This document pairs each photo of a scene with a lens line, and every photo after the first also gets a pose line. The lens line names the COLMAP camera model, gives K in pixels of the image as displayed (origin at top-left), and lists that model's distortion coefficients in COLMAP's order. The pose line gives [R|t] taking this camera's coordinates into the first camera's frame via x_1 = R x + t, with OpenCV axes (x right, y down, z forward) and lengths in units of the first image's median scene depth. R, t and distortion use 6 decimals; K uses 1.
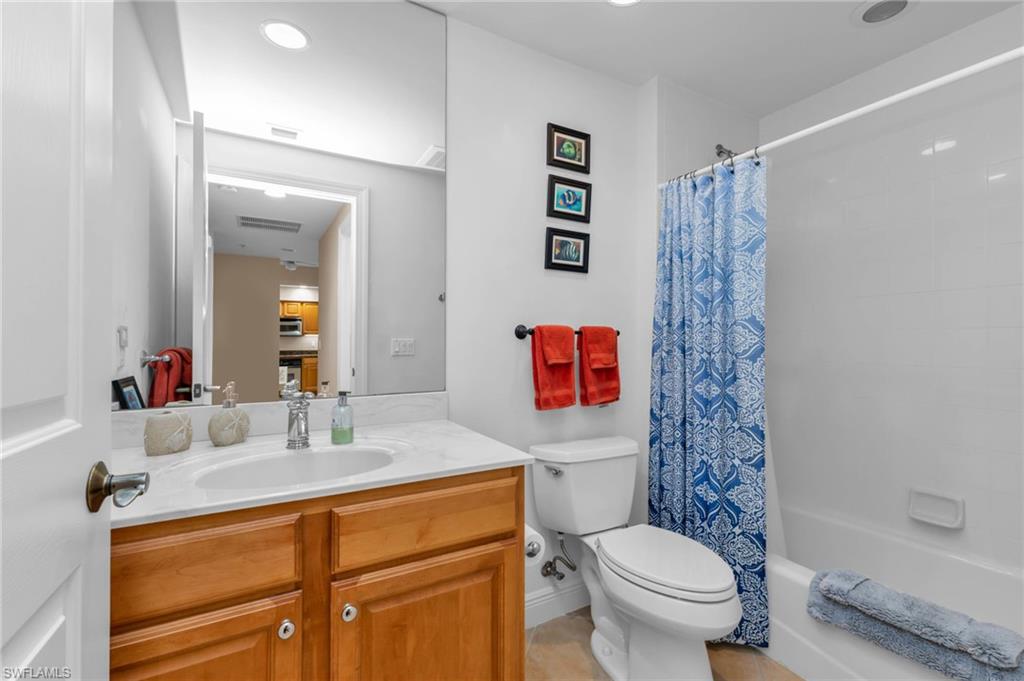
lens RADIAL K [[441.4, 0, 507.3], [0, 441.4, 351.5], [0, 0, 1]] dist [0.003933, 0.000032]
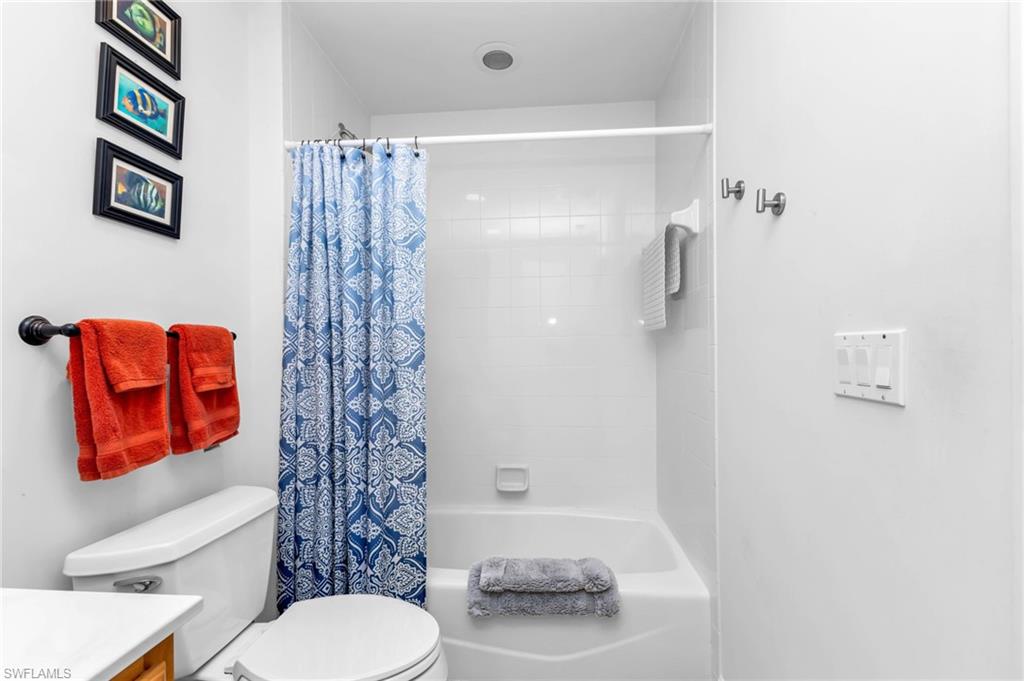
lens RADIAL K [[441.4, 0, 507.3], [0, 441.4, 351.5], [0, 0, 1]] dist [0.003933, 0.000032]
pose [[0.555577, -0.012939, 0.831364, -0.087392], [0.024232, 0.999706, -0.000634, -0.008022], [-0.831112, 0.020498, 0.555727, 0.291504]]
